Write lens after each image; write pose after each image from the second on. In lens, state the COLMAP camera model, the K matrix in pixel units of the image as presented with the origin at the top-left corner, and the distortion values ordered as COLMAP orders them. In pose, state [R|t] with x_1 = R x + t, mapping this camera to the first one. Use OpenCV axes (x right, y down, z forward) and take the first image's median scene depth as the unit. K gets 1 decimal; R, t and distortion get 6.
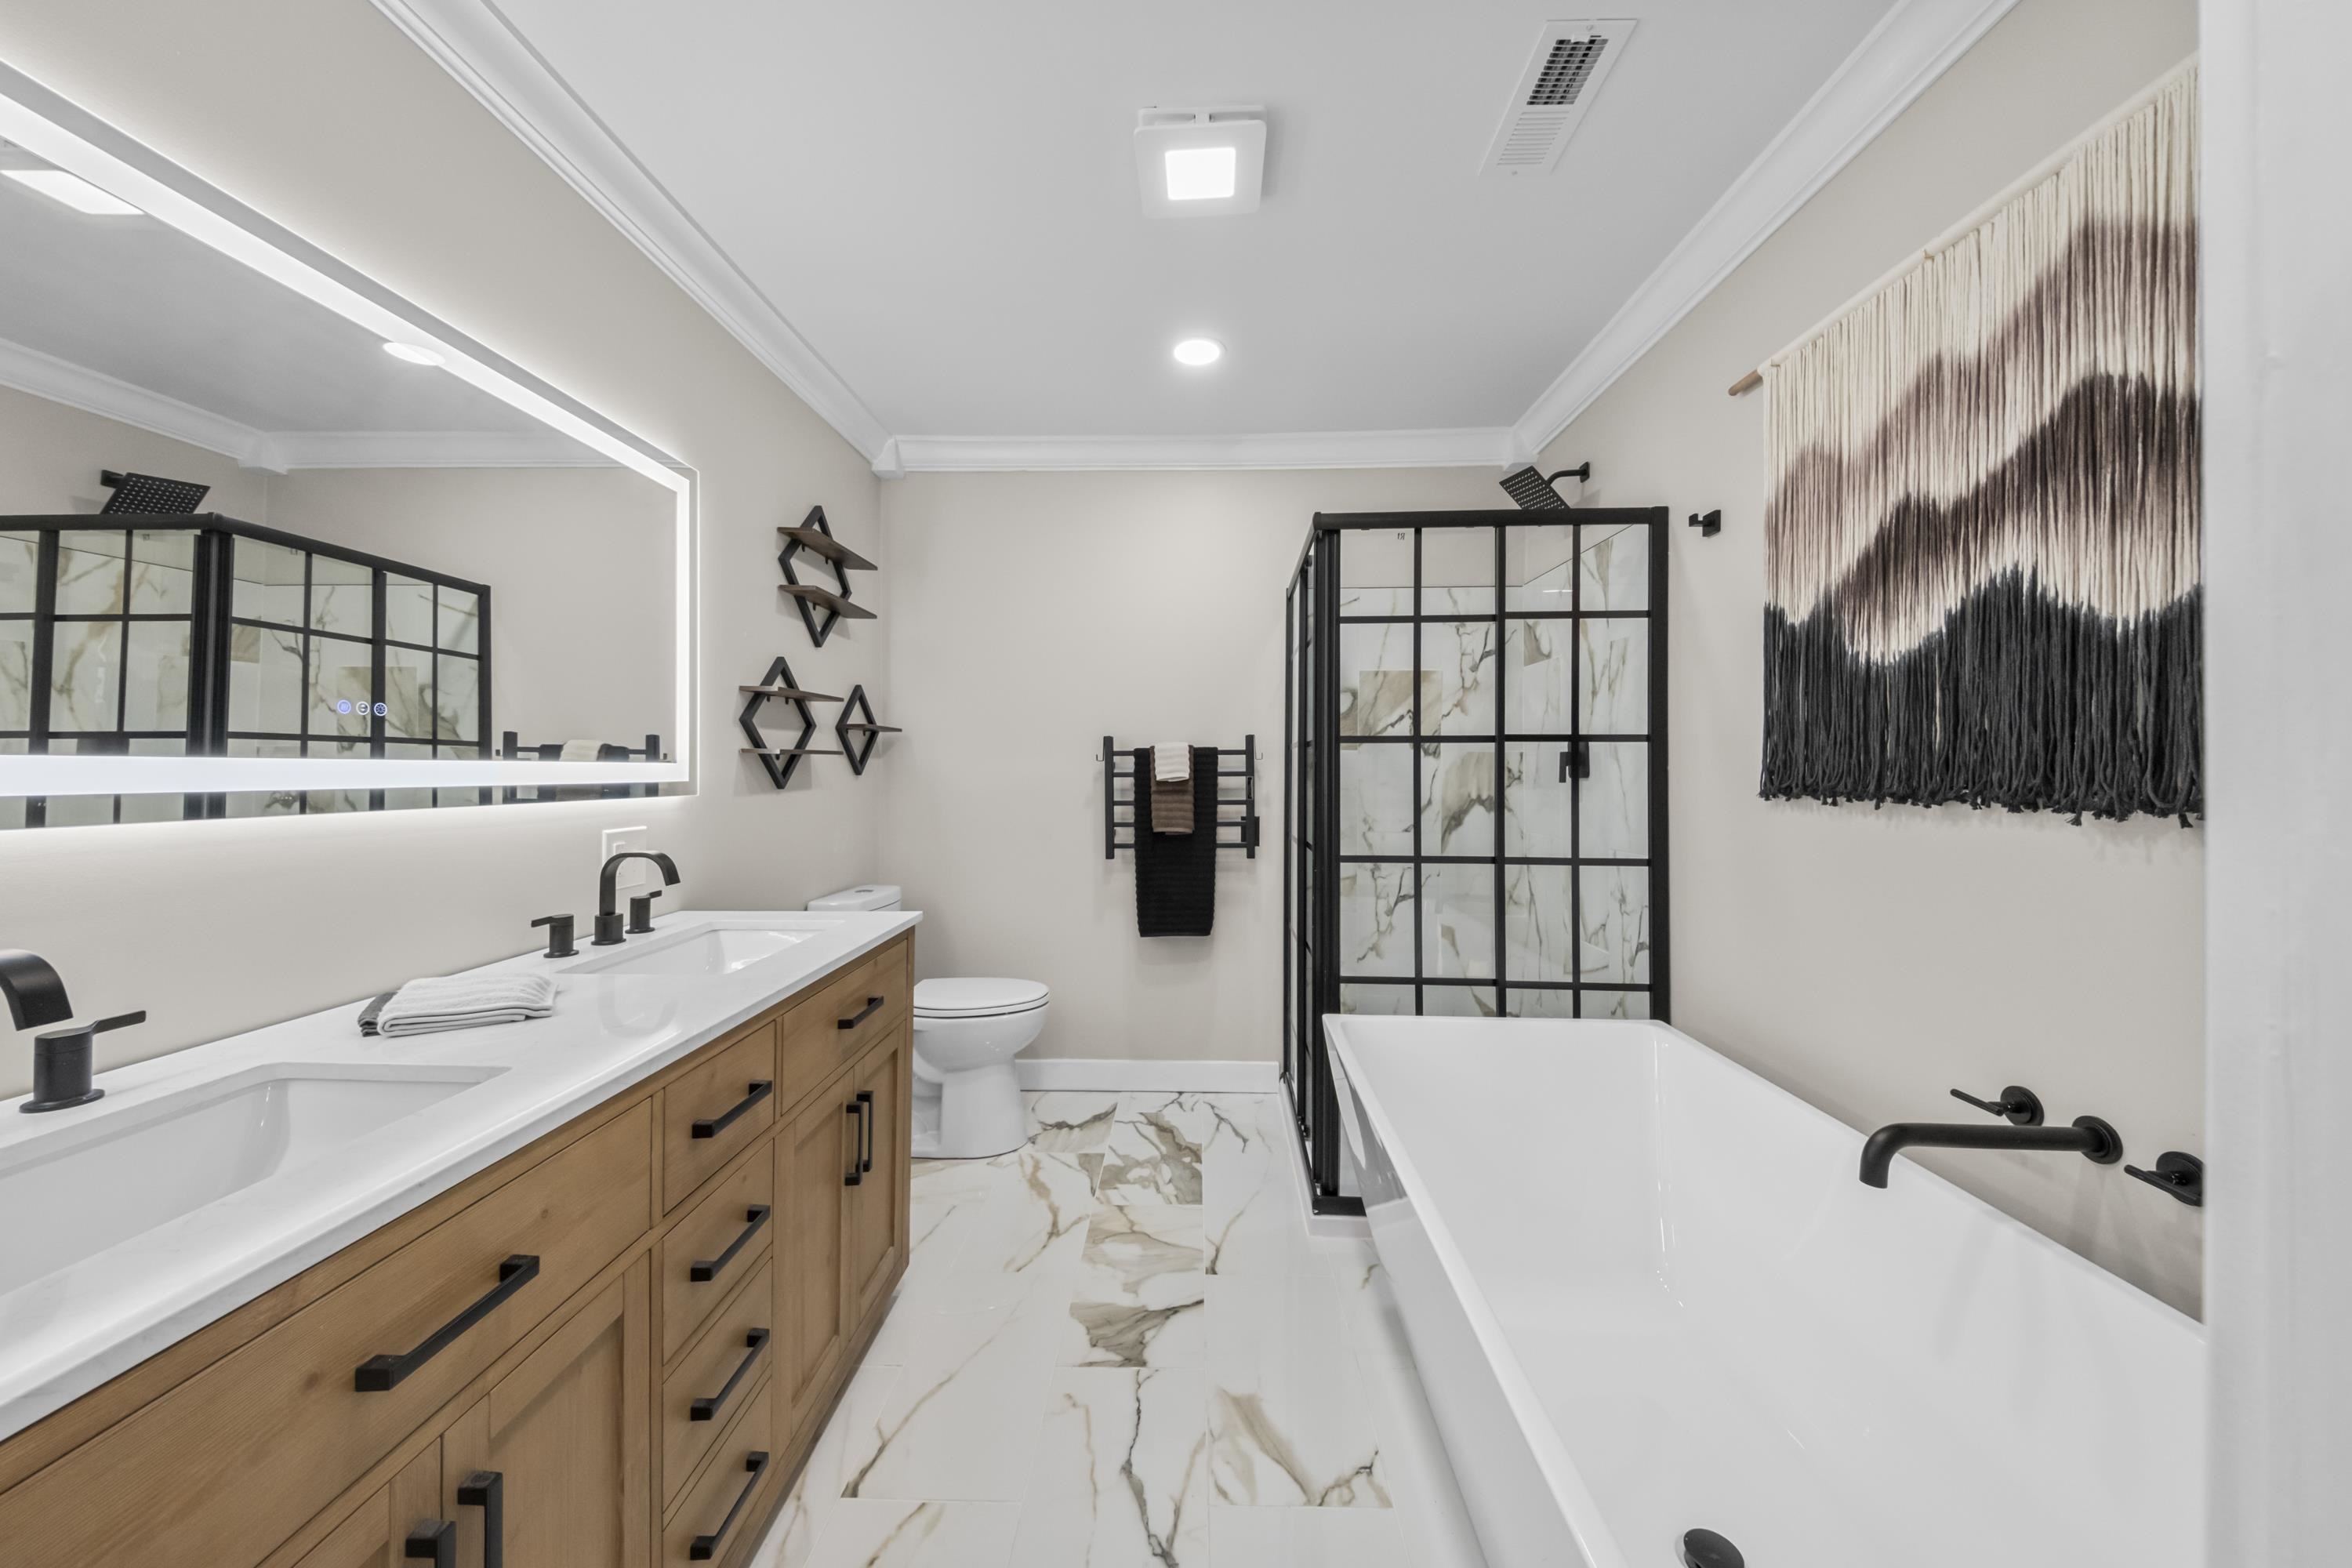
lens RADIAL K [[807.5, 0, 1169.6], [0, 807.5, 765.0], [0, 0, 1]] dist [0.001865, 0.000002]
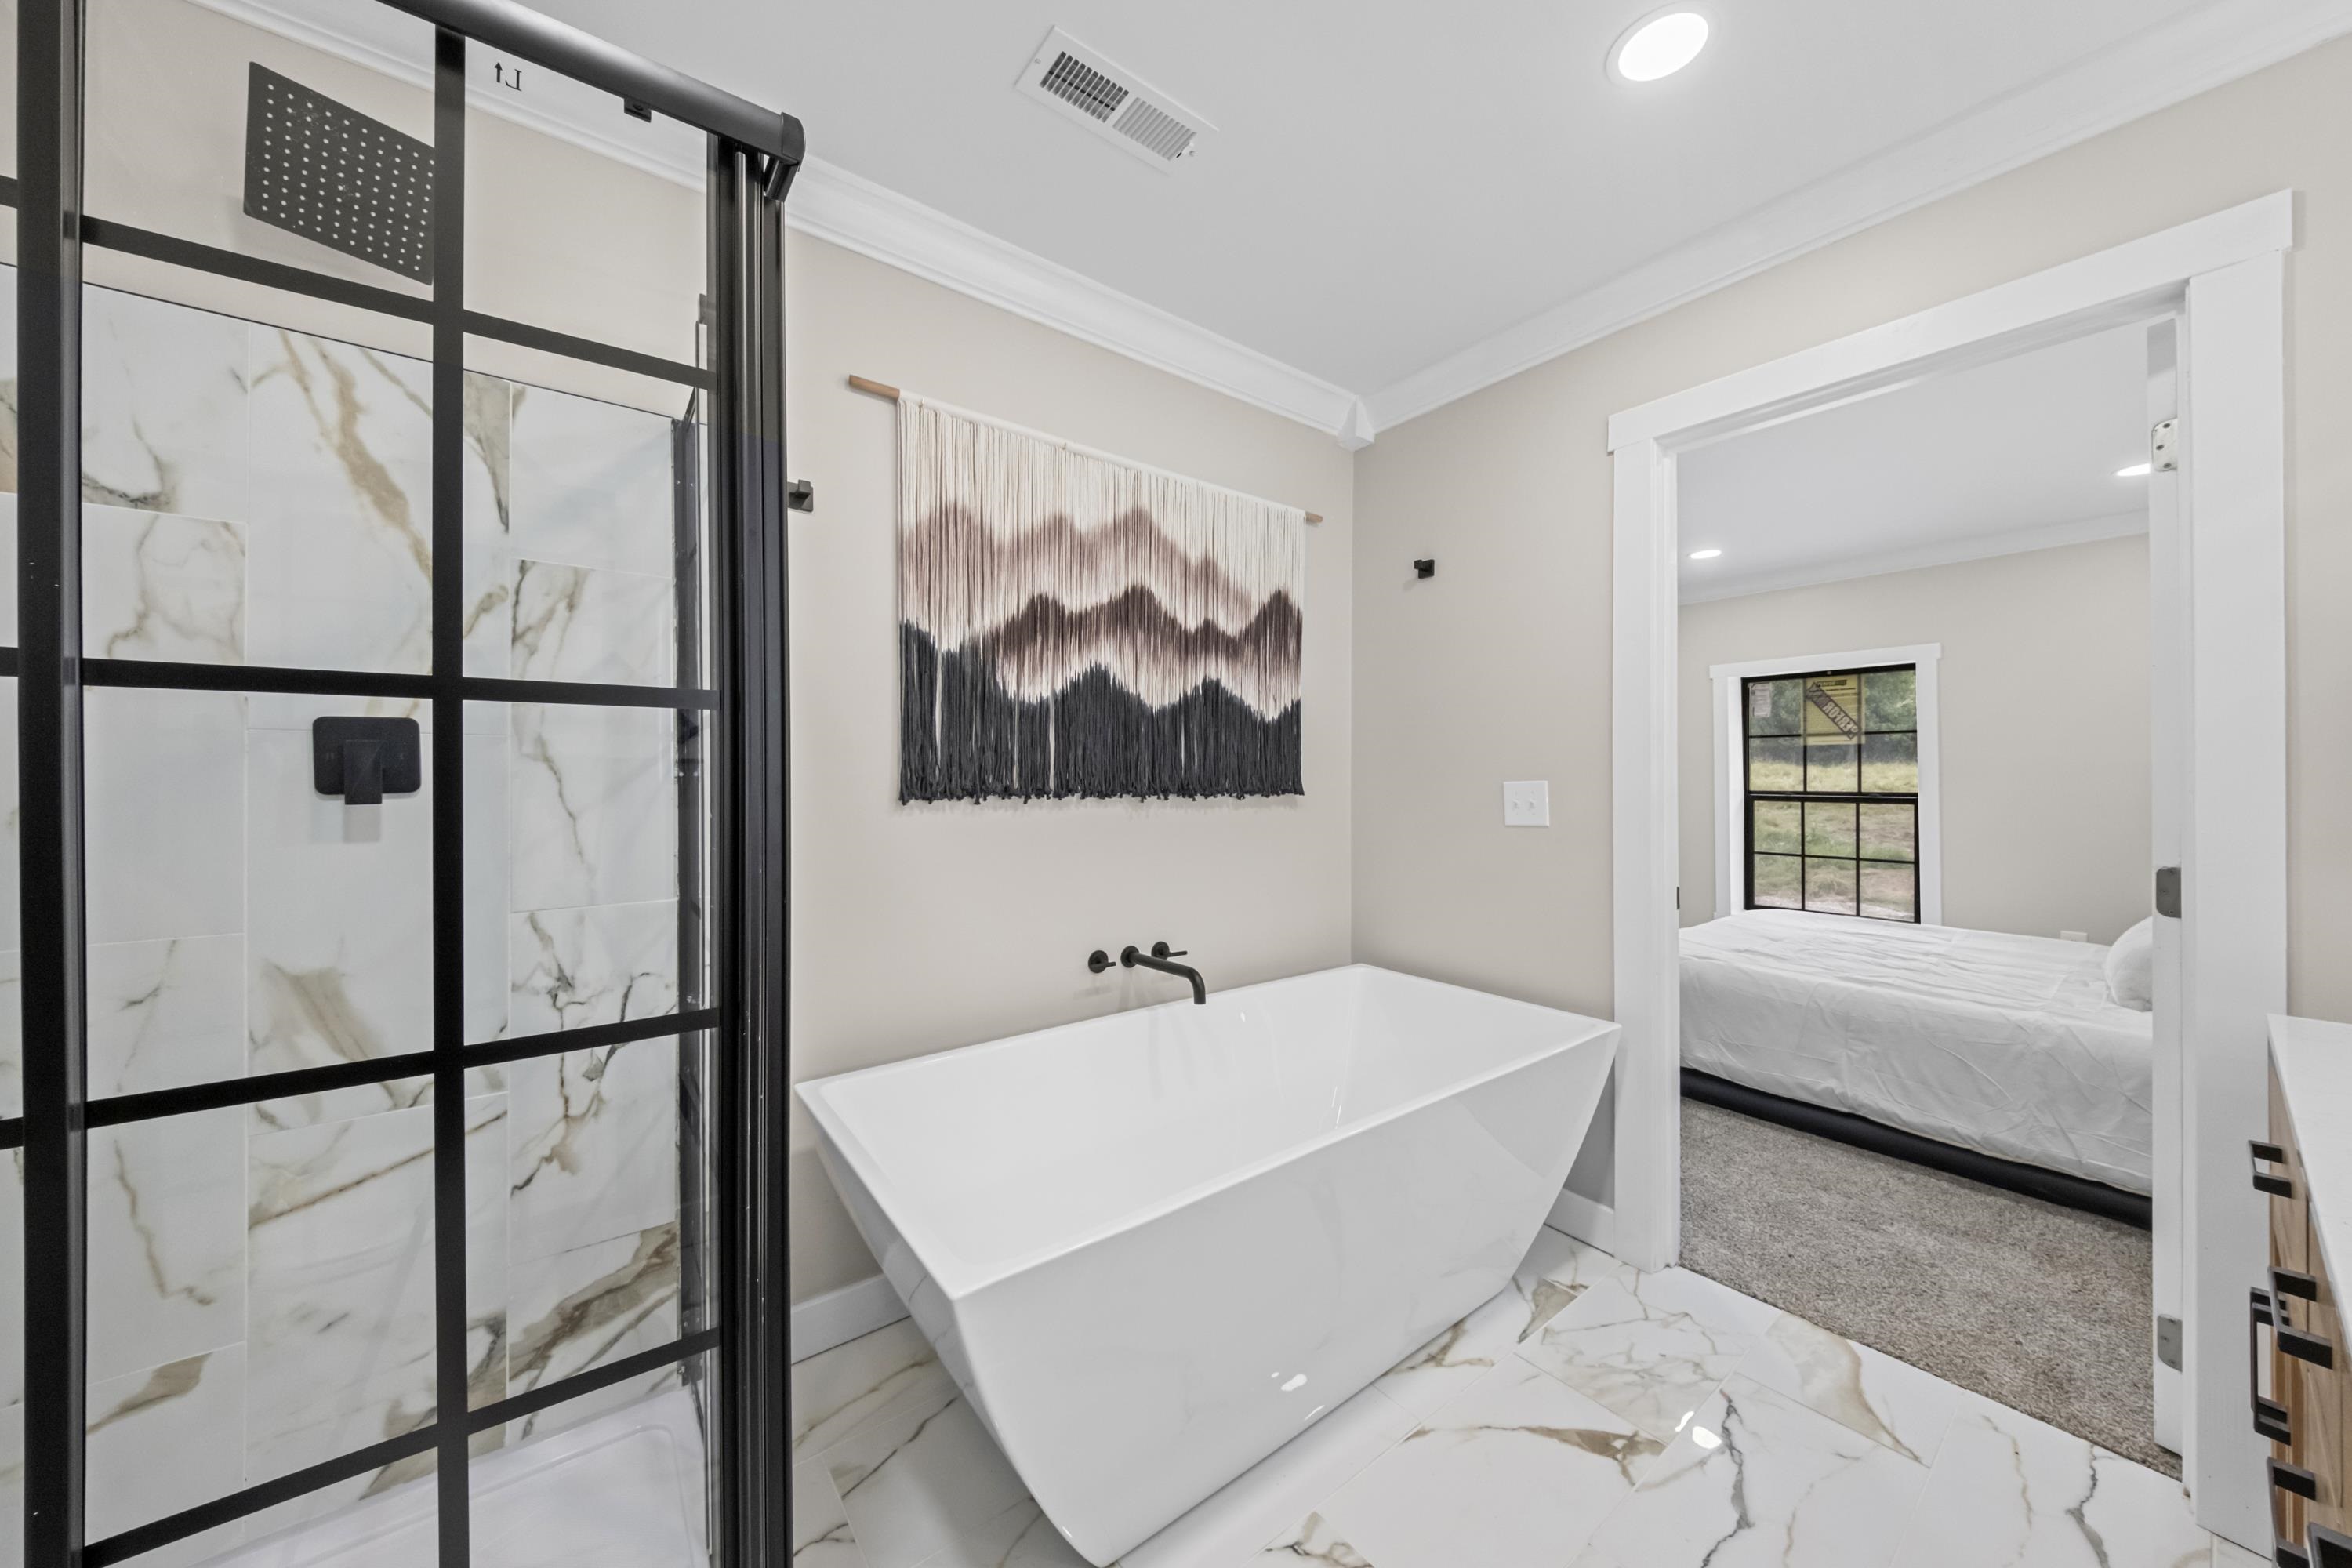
lens RADIAL K [[807.5, 0, 1169.6], [0, 807.5, 765.0], [0, 0, 1]] dist [0.001865, 0.000002]
pose [[-0.634442, 0.010193, 0.772904, -0.386137], [-0.001672, 0.999893, -0.014559, 0.008793], [-0.772969, -0.010529, -0.634356, 1.744554]]
